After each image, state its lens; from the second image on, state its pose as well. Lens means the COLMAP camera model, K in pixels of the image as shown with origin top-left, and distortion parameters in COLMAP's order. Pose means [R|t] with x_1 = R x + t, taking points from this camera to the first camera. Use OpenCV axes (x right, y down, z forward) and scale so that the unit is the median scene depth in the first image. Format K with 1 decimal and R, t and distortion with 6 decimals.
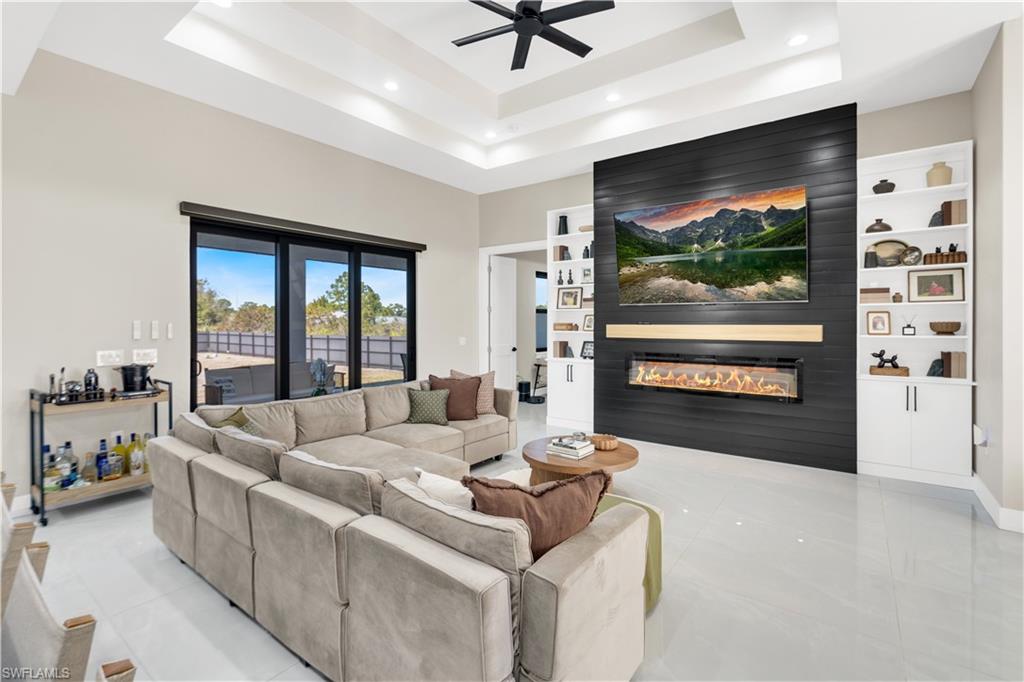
lens RADIAL K [[466.1, 0, 516.8], [0, 466.1, 337.9], [0, 0, 1]] dist [-0.000503, 0.000055]
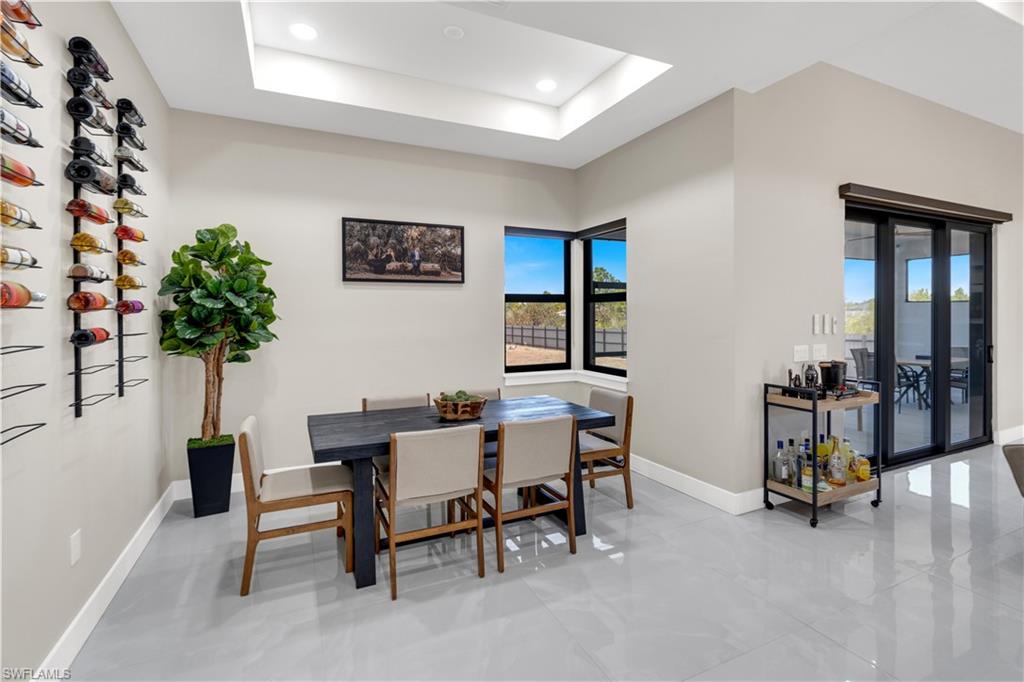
lens RADIAL K [[475.8, 0, 515.8], [0, 475.8, 328.9], [0, 0, 1]] dist [-0.000383, 0.000073]
pose [[0.874139, 0.007403, -0.485619, -0.527622], [-0.011217, 0.999925, -0.004948, 0.003611], [0.485546, 0.009772, 0.874156, -0.083181]]
